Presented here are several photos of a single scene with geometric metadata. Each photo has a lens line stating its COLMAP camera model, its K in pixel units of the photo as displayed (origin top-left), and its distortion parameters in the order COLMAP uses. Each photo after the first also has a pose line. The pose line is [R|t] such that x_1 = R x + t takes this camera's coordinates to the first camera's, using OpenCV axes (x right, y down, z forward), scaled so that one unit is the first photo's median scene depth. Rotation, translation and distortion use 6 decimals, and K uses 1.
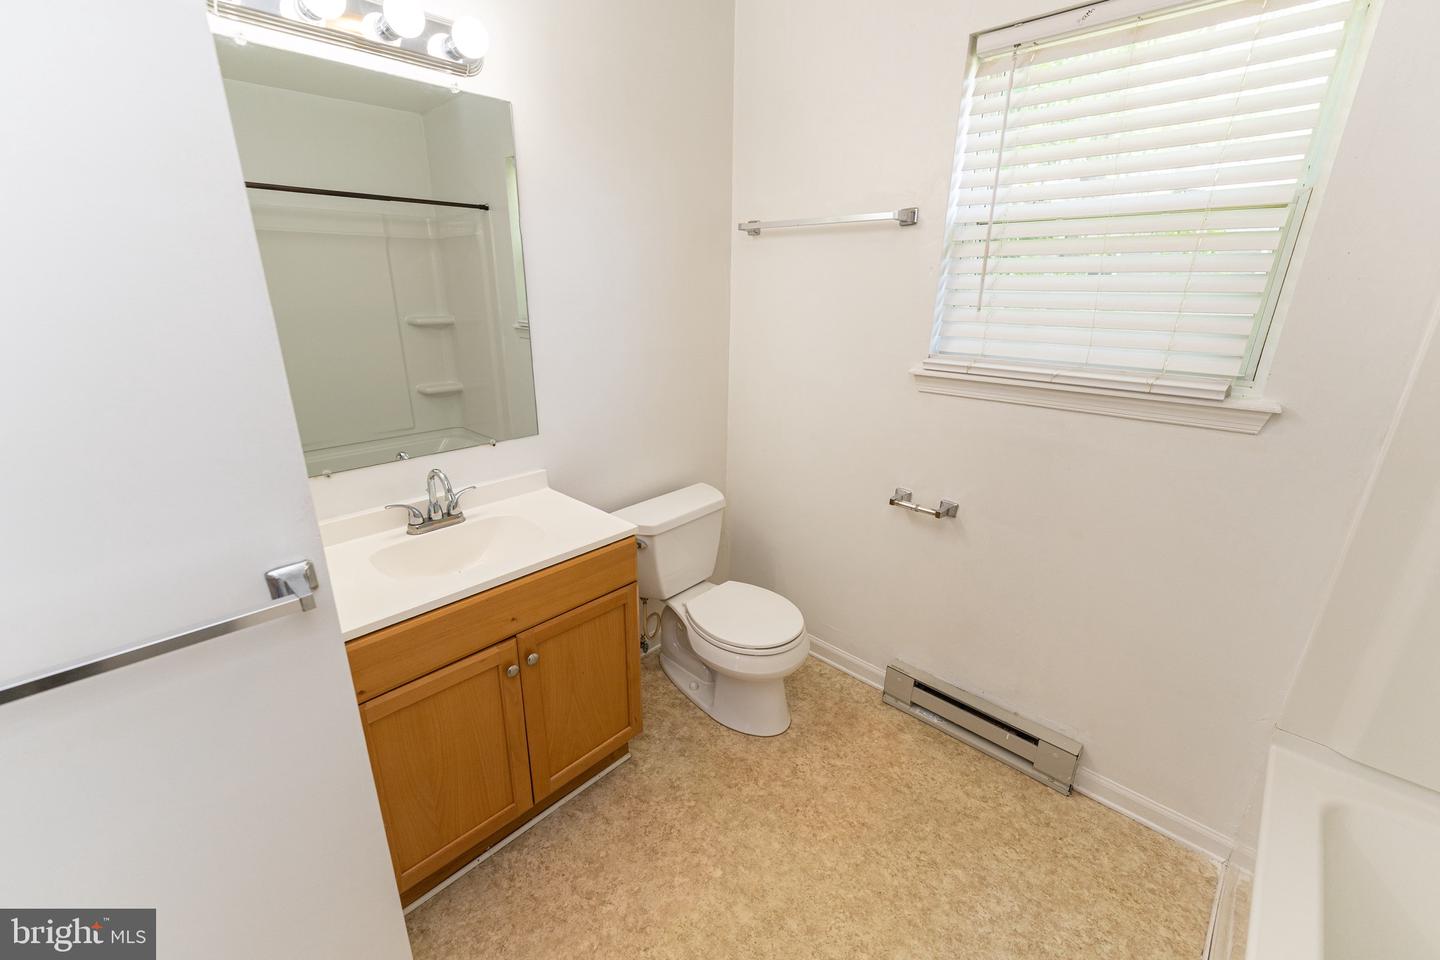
lens RADIAL K [[579.7, 0, 711.3], [0, 579.7, 476.0], [0, 0, 1]] dist [-0.000962, 0.000010]
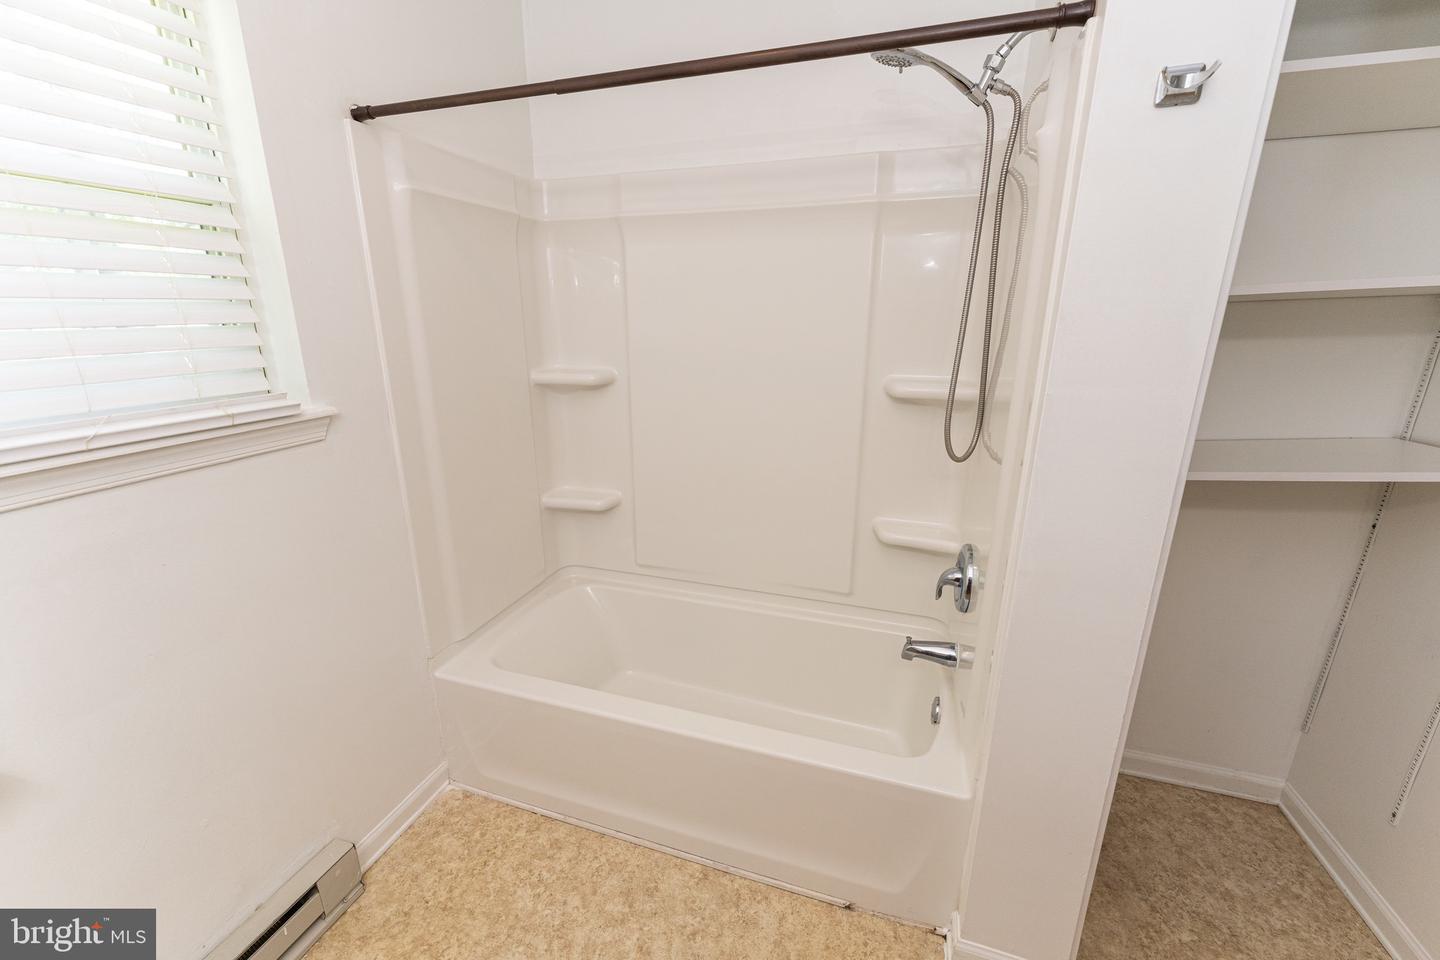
lens RADIAL K [[579.7, 0, 711.3], [0, 579.7, 476.0], [0, 0, 1]] dist [-0.000962, 0.000010]
pose [[-0.425457, -0.252687, 0.868985, -0.212386], [0.282159, 0.875324, 0.392676, -0.193793], [-0.859868, 0.412259, -0.301115, 0.650351]]
